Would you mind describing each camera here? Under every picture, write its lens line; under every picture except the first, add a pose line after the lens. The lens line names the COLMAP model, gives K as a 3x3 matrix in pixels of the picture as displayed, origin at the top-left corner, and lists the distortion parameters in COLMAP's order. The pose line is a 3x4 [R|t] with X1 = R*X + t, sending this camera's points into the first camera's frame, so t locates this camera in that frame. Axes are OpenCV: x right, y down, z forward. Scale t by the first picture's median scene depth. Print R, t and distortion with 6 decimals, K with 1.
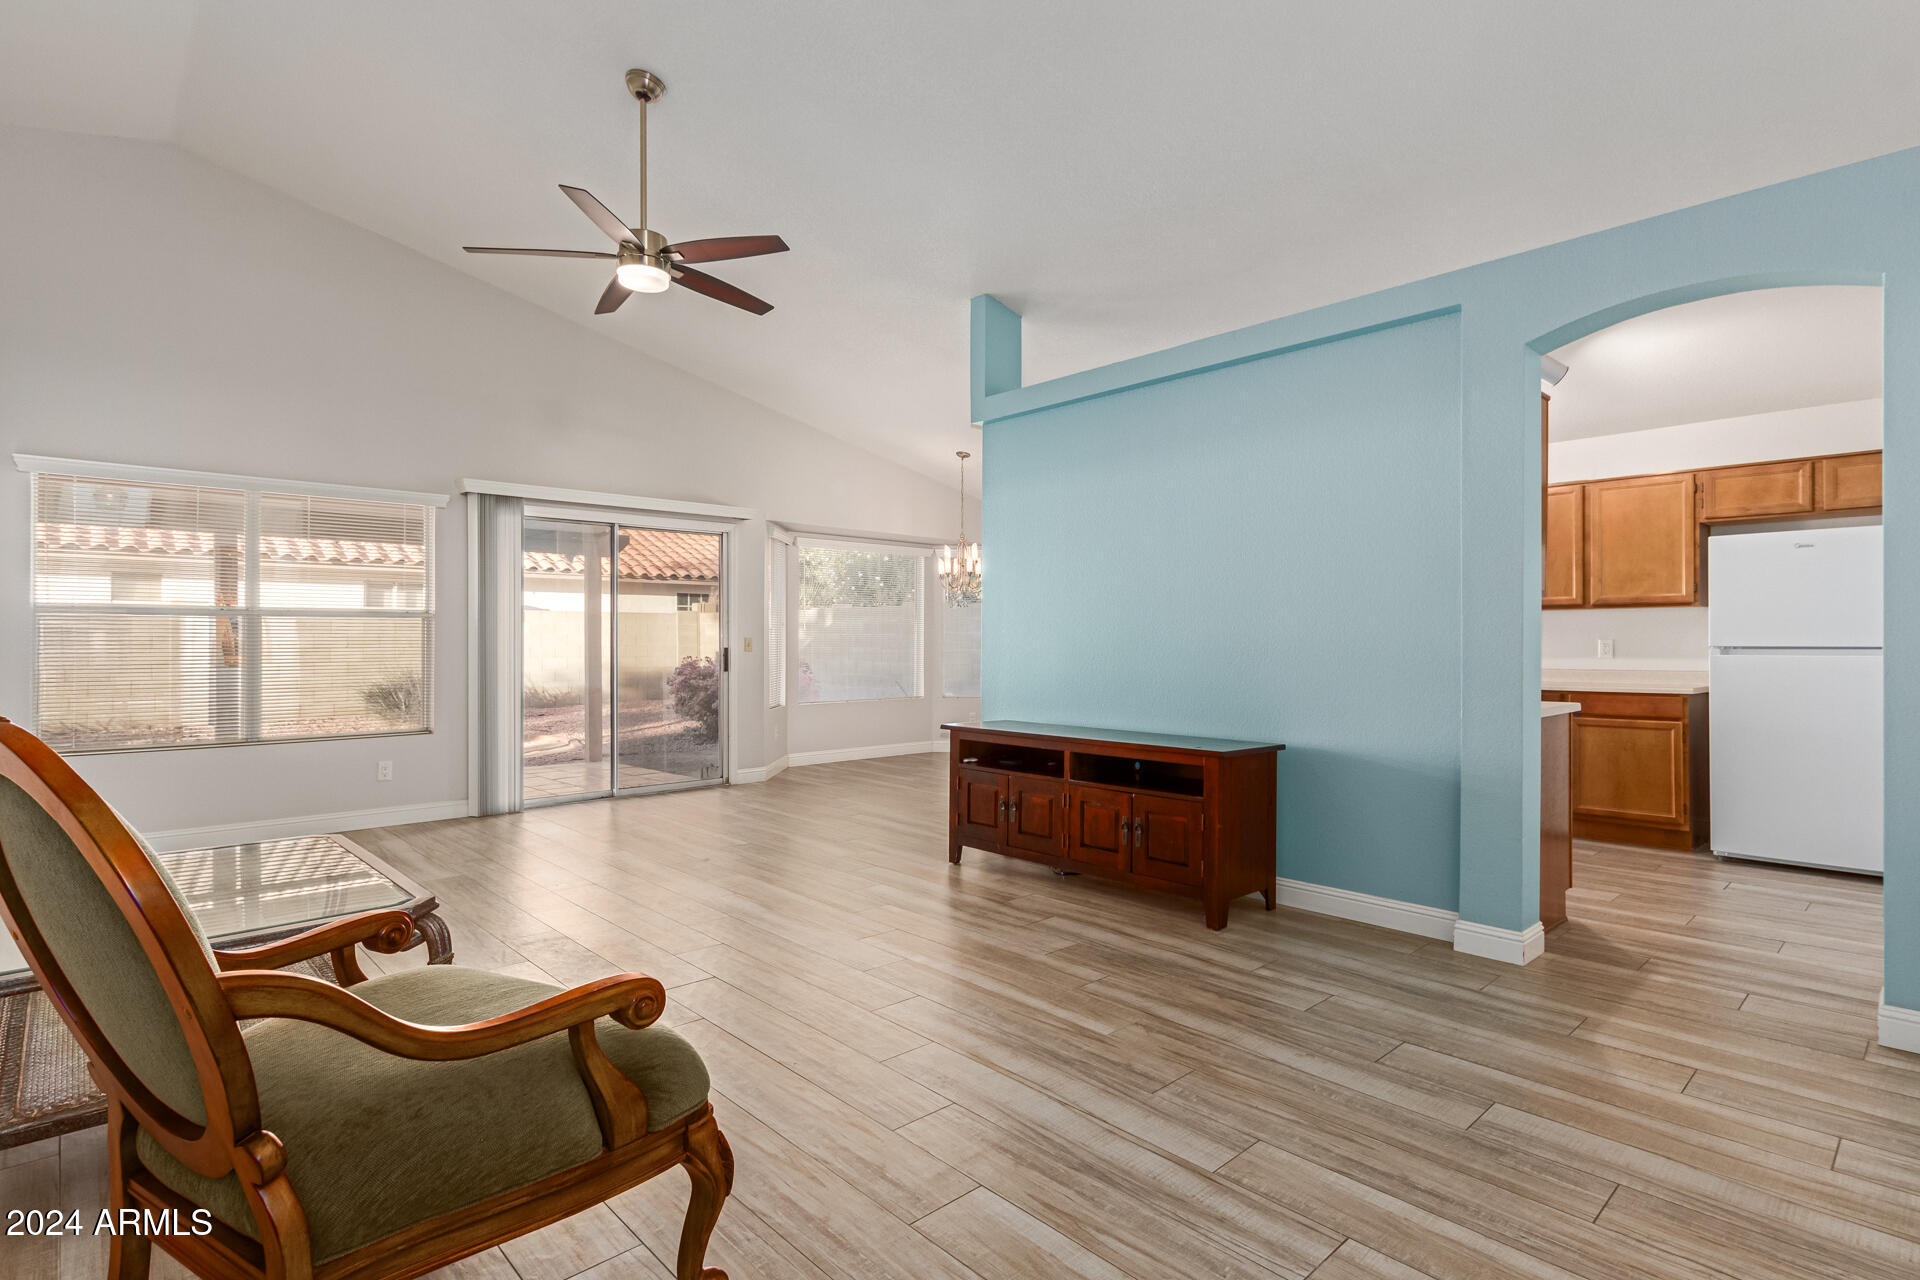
lens RADIAL K [[895.3, 0, 949.1], [0, 895.3, 633.4], [0, 0, 1]] dist [0.004791, -0.001473]
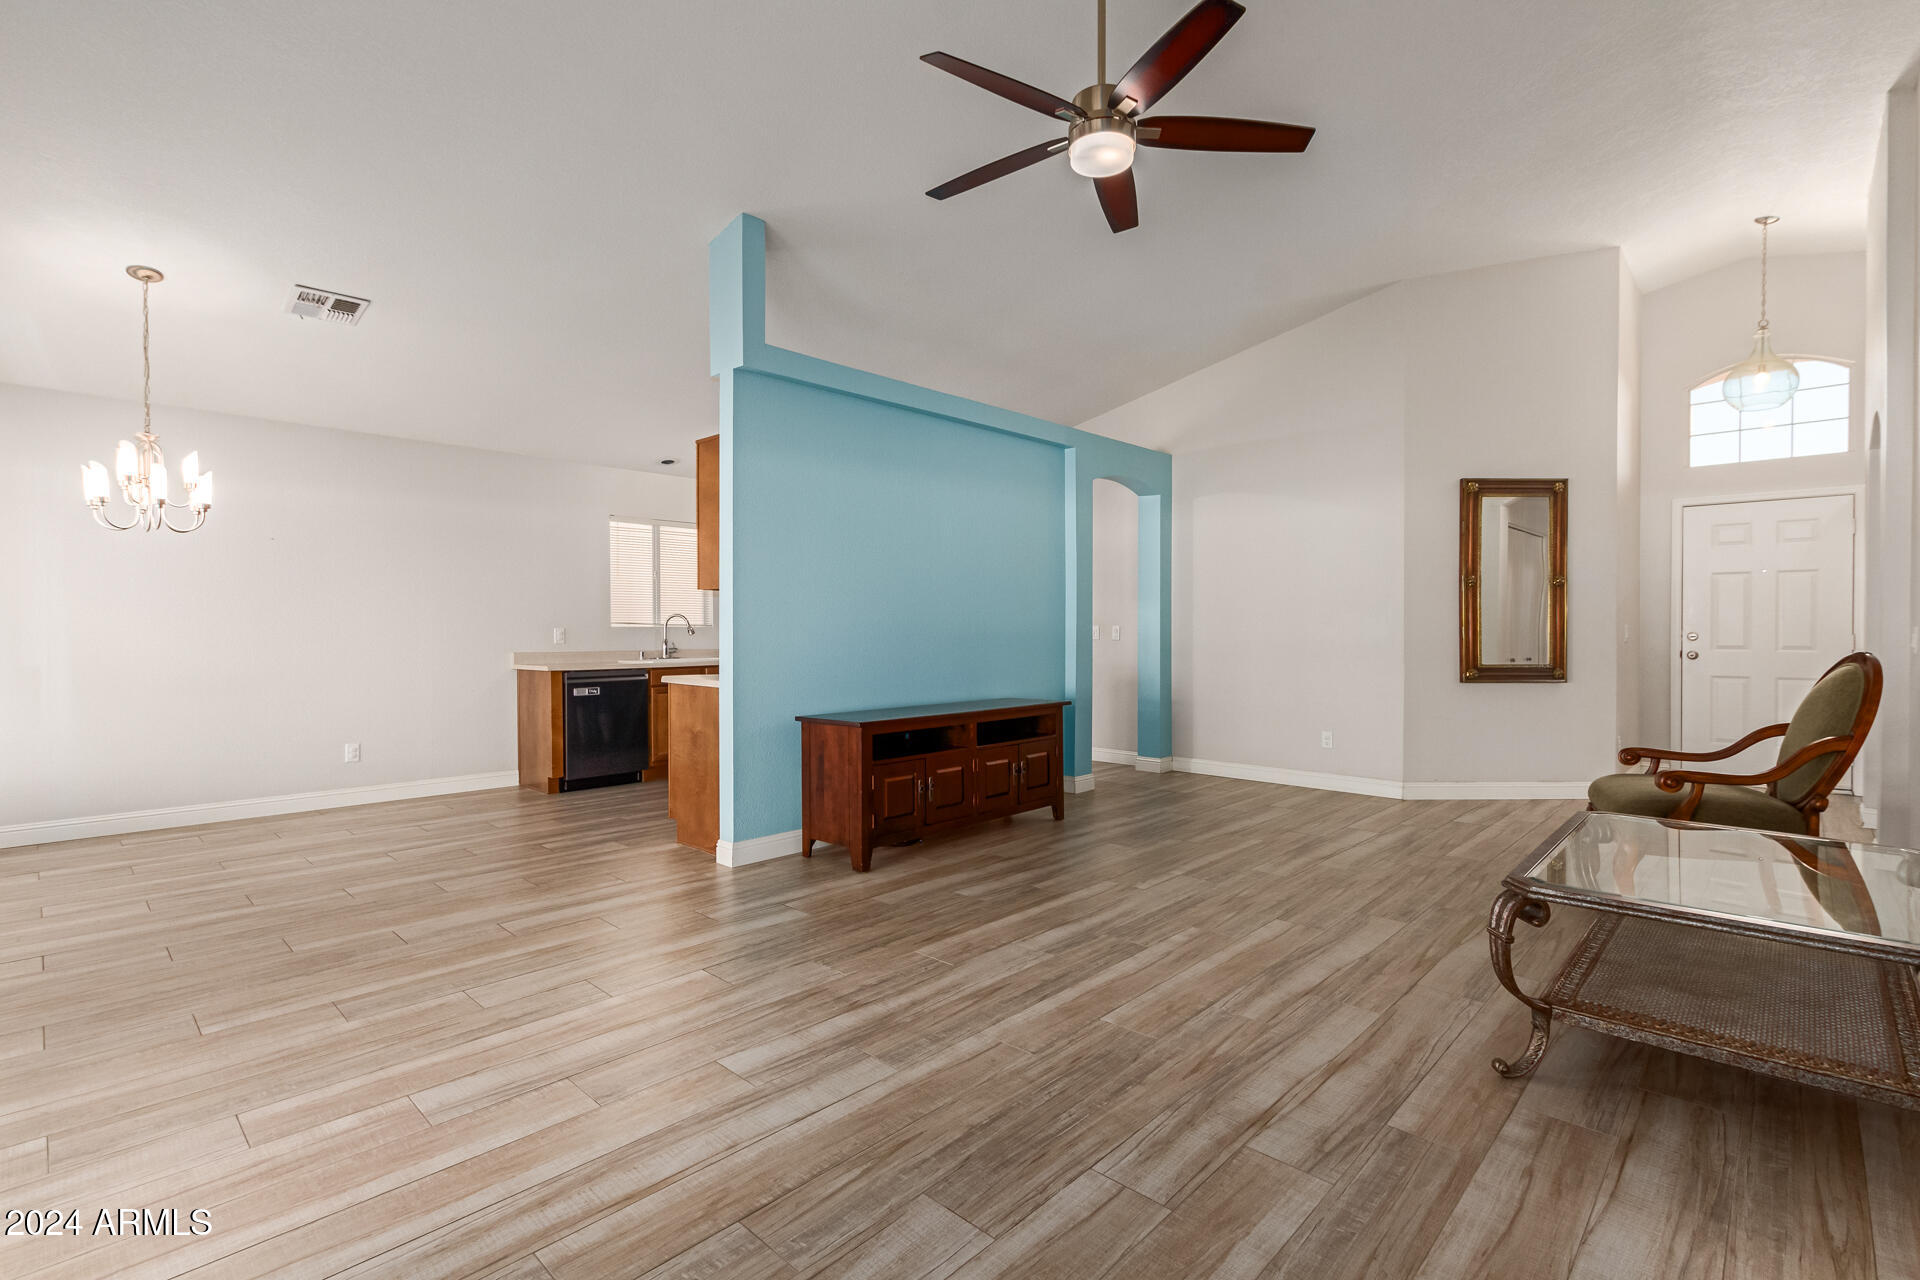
lens RADIAL K [[857.2, 0, 964.8], [0, 857.2, 638.0], [0, 0, 1]] dist [0.001002, -0.000811]
pose [[-0.025115, -0.013161, 0.999598, -0.913568], [-0.004236, 0.999906, 0.013059, 0.005242], [-0.999676, -0.003907, -0.025168, 0.965899]]
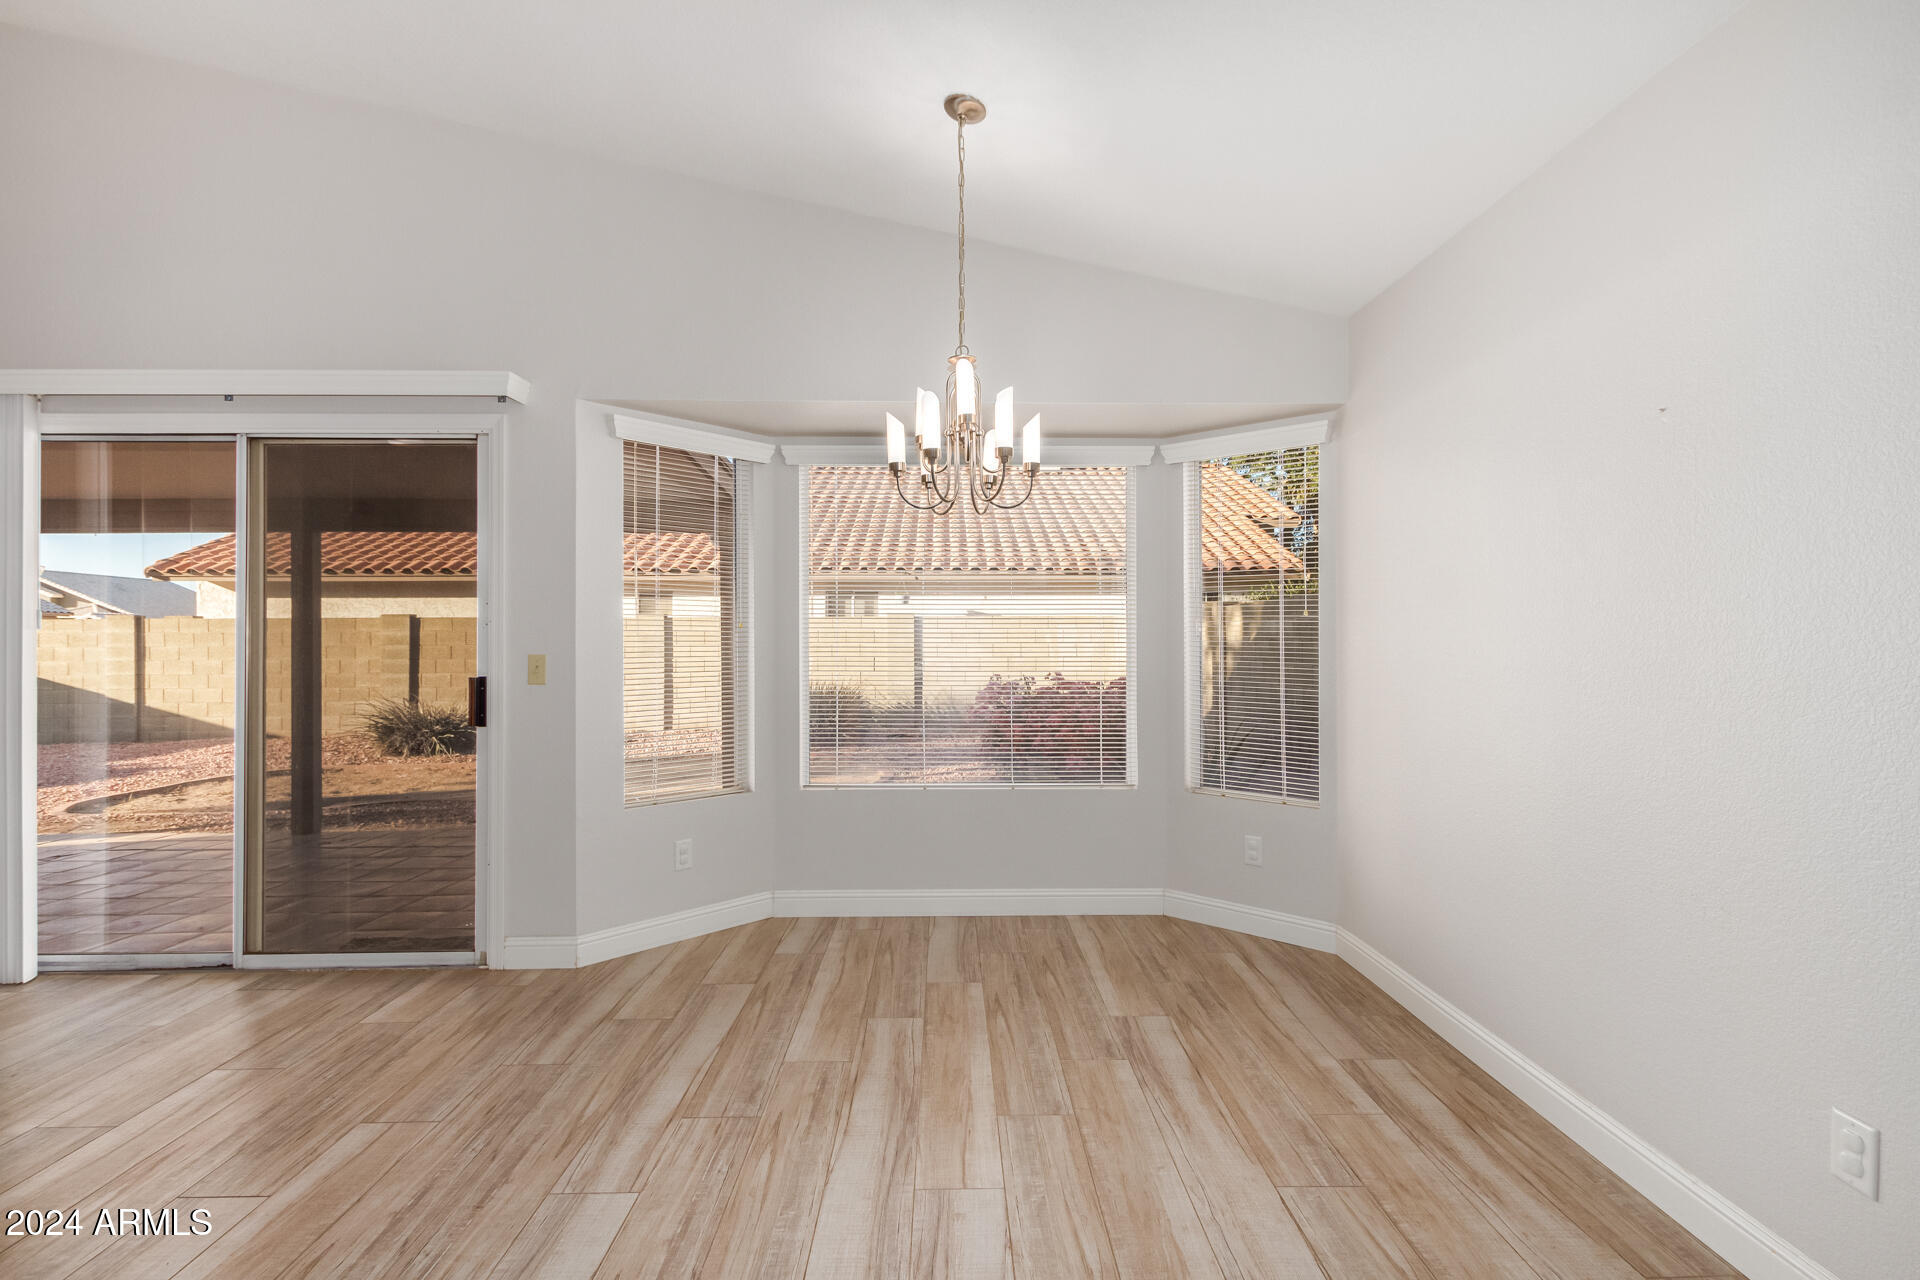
lens RADIAL K [[895.3, 0, 954.0], [0, 895.3, 643.7], [0, 0, 1]] dist [0.004791, -0.001473]
pose [[0.710943, -0.004899, -0.703232, 0.439287], [0.003682, 0.999988, -0.003244, 0.001687], [0.703240, -0.000283, 0.710953, 1.378417]]
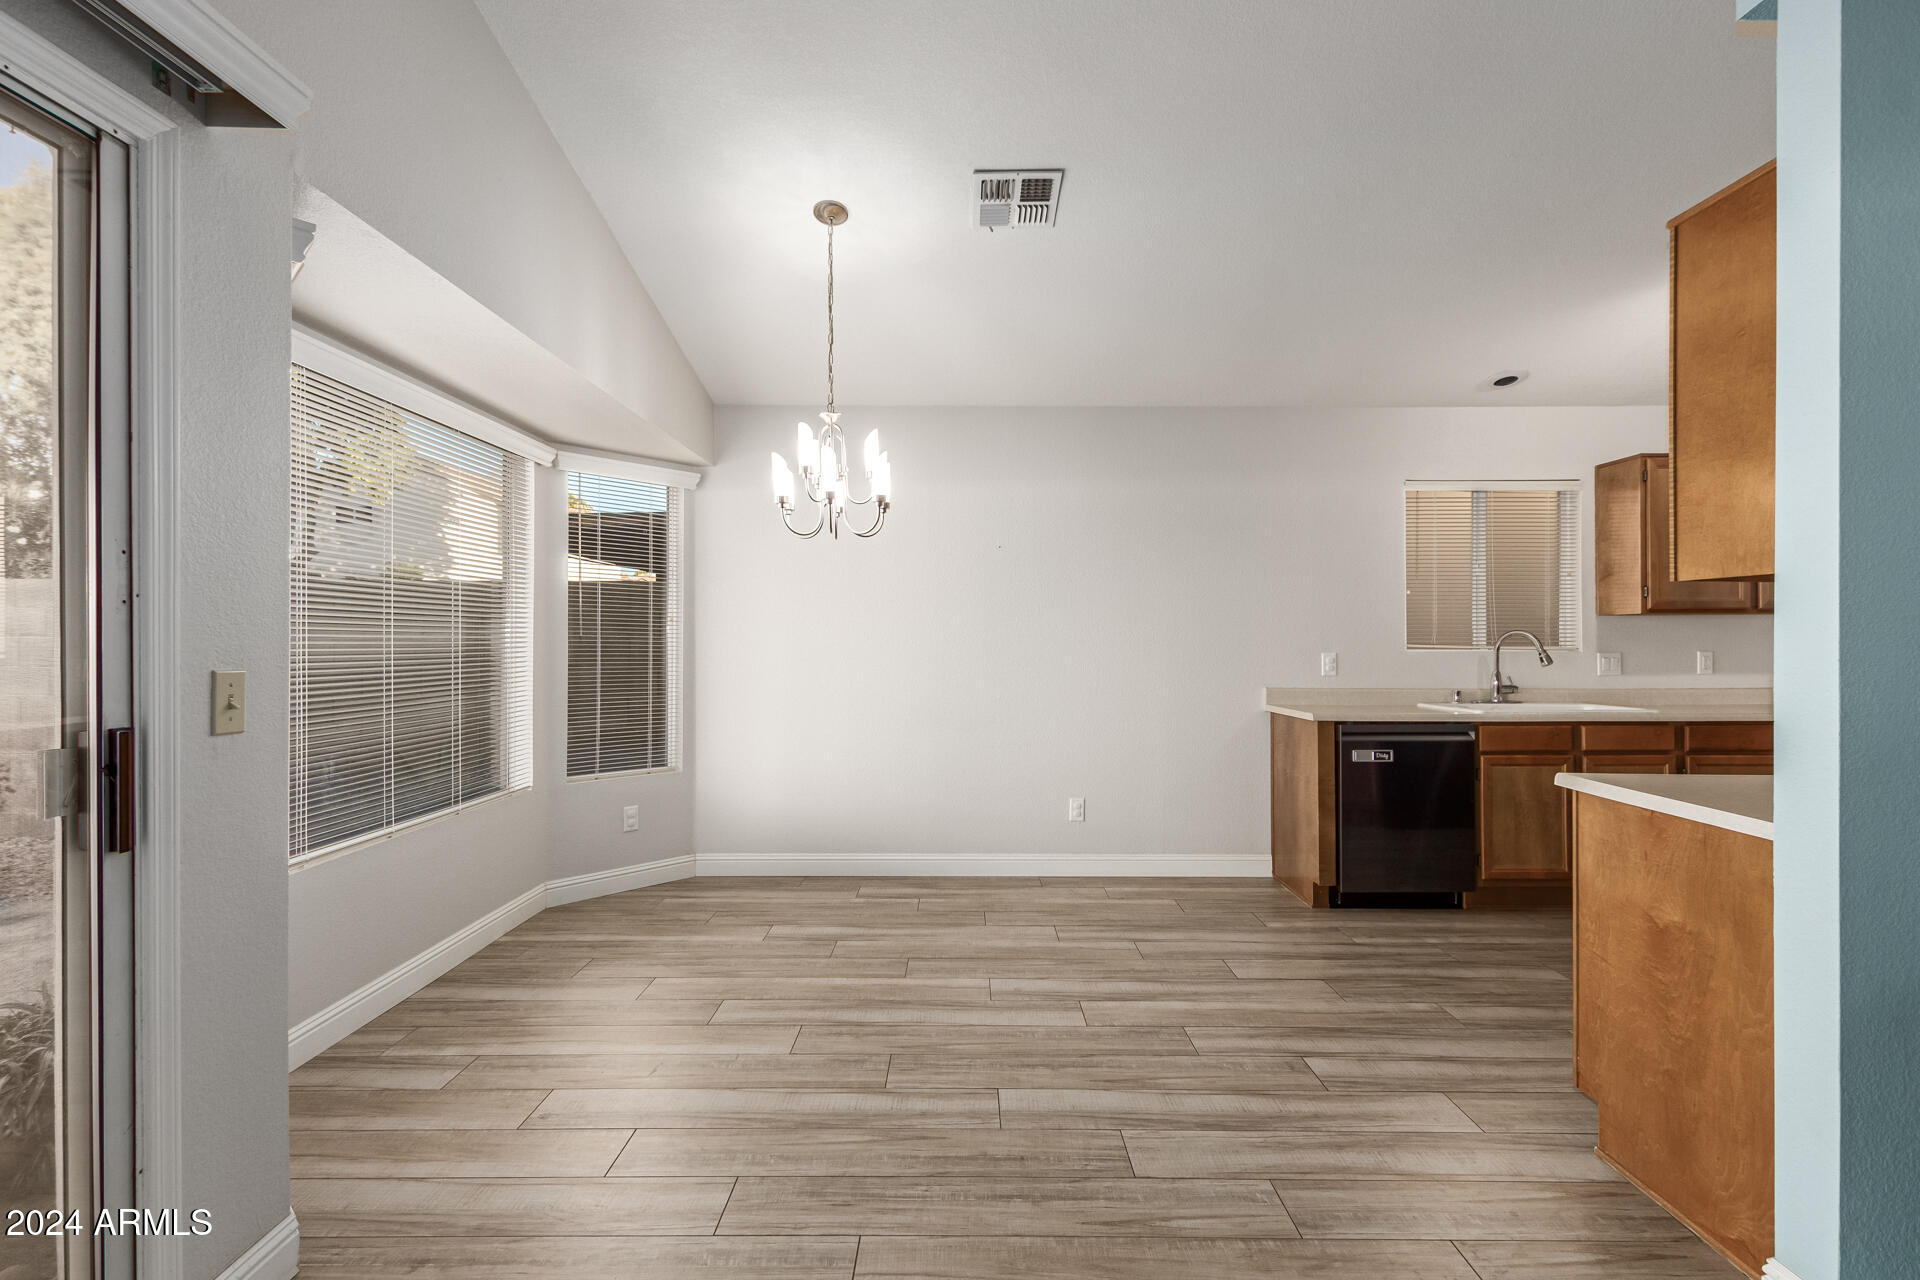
lens RADIAL K [[895.3, 0, 966.7], [0, 895.3, 641.0], [0, 0, 1]] dist [0.004791, -0.001473]
pose [[0.710607, -0.002035, 0.703587, -0.421385], [-0.002576, 0.999982, 0.005495, -0.009756], [-0.703585, -0.005717, 0.710588, 1.198419]]
